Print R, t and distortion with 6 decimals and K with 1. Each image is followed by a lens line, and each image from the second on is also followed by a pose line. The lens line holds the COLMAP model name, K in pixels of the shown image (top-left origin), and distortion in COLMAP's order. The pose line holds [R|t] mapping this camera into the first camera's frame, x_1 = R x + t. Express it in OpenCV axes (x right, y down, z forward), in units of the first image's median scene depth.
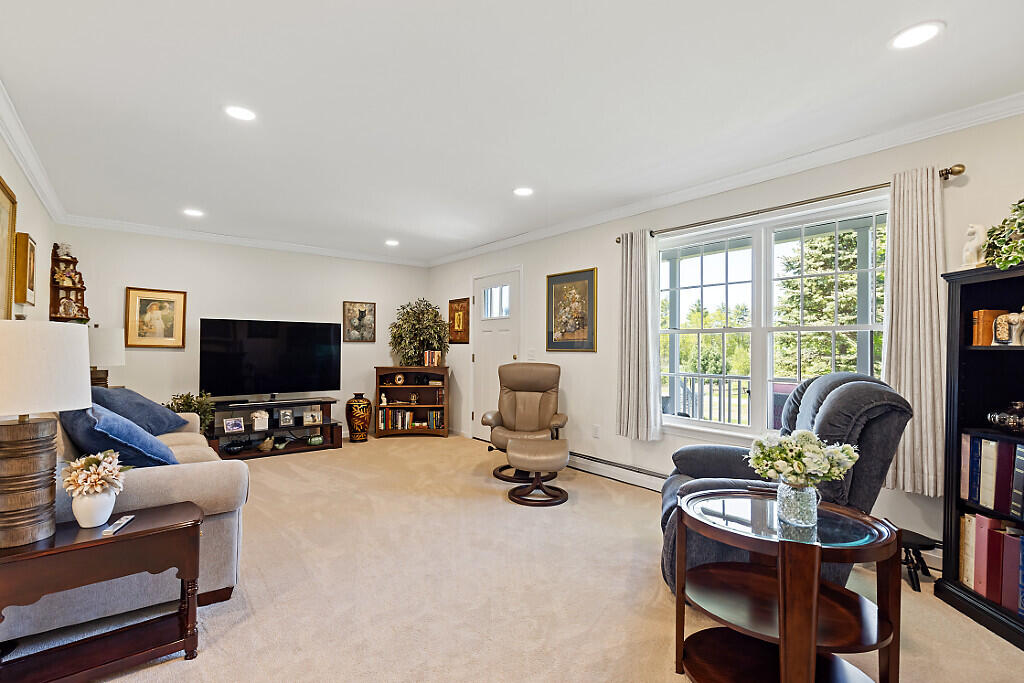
lens RADIAL K [[465.8, 0, 512.0], [0, 465.8, 351.9], [0, 0, 1]] dist [0.001047, 0.000003]
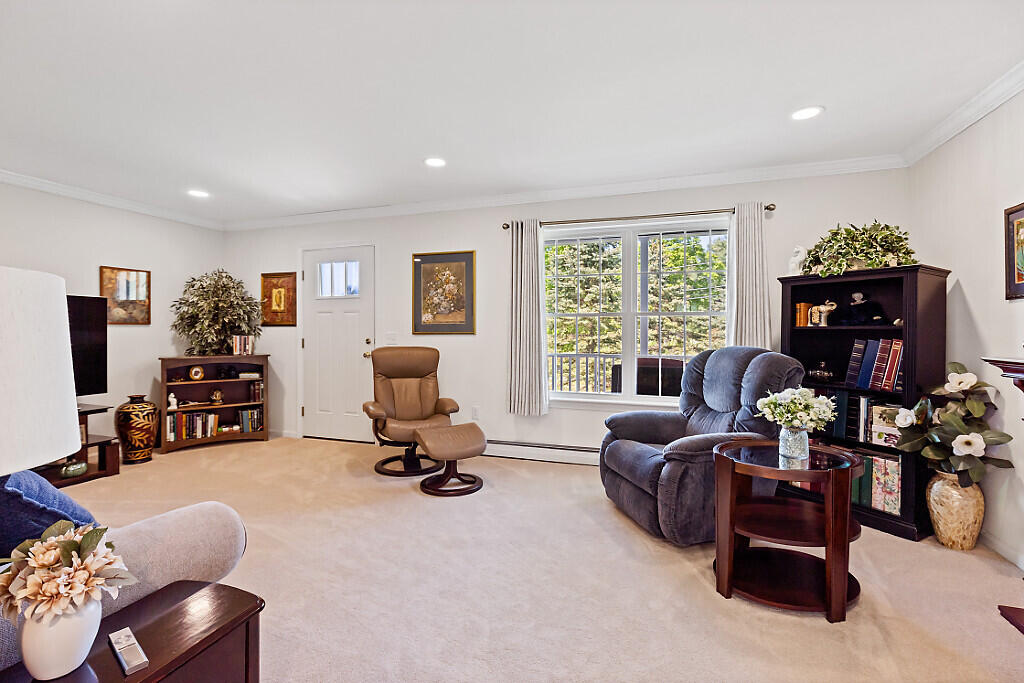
lens RADIAL K [[459.9, 0, 506.3], [0, 459.9, 341.4], [0, 0, 1]] dist [-0.001773, -0.000503]
pose [[0.844764, -0.016997, 0.534868, -0.229848], [0.010830, 0.999834, 0.014669, 0.001055], [-0.535029, -0.006600, 0.844808, 0.094719]]
